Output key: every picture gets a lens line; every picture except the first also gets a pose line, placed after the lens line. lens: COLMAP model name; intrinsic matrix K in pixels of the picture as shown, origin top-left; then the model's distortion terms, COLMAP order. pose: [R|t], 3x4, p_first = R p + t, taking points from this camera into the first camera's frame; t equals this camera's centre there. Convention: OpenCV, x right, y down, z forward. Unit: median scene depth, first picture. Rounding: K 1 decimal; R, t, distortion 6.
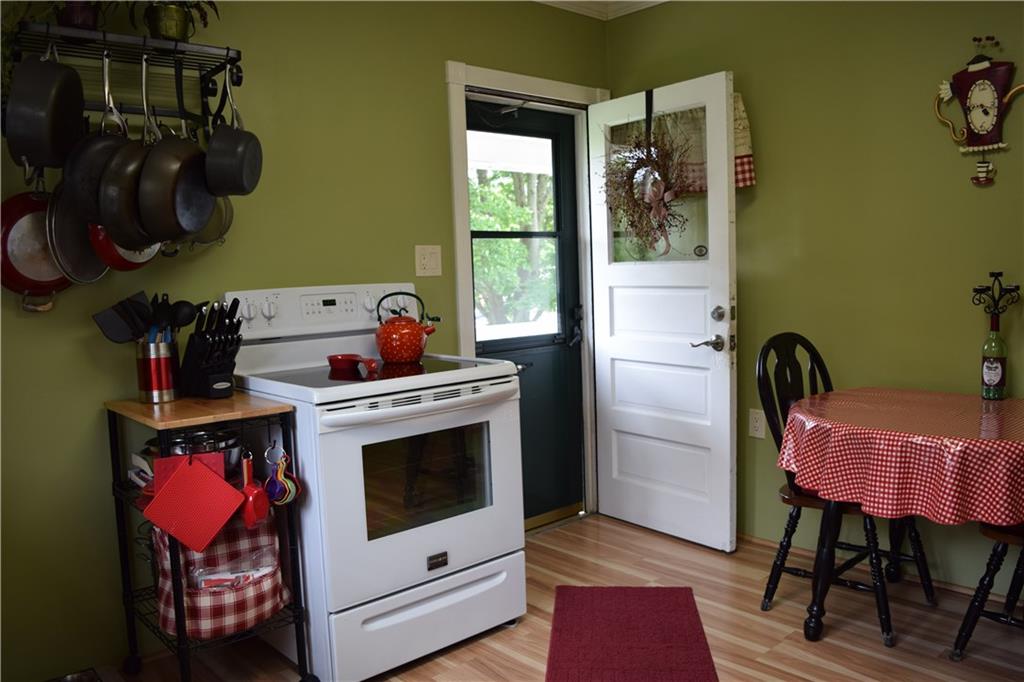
lens RADIAL K [[811.4, 0, 515.4], [0, 811.4, 341.9], [0, 0, 1]] dist [-0.083443, 0.017720]
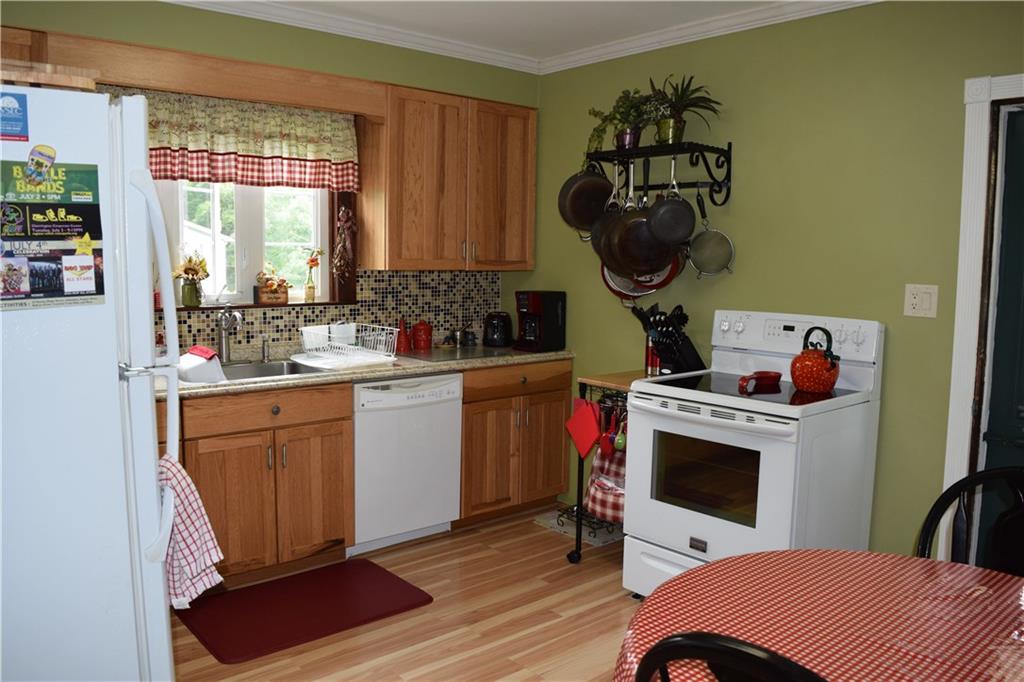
lens RADIAL K [[811.4, 0, 506.0], [0, 811.4, 340.5], [0, 0, 1]] dist [-0.083443, 0.017720]
pose [[-0.025741, 0.135168, -0.990488, 1.062379], [-0.098878, 0.985614, 0.137073, -0.170162], [0.994767, 0.101466, -0.012006, 0.680248]]
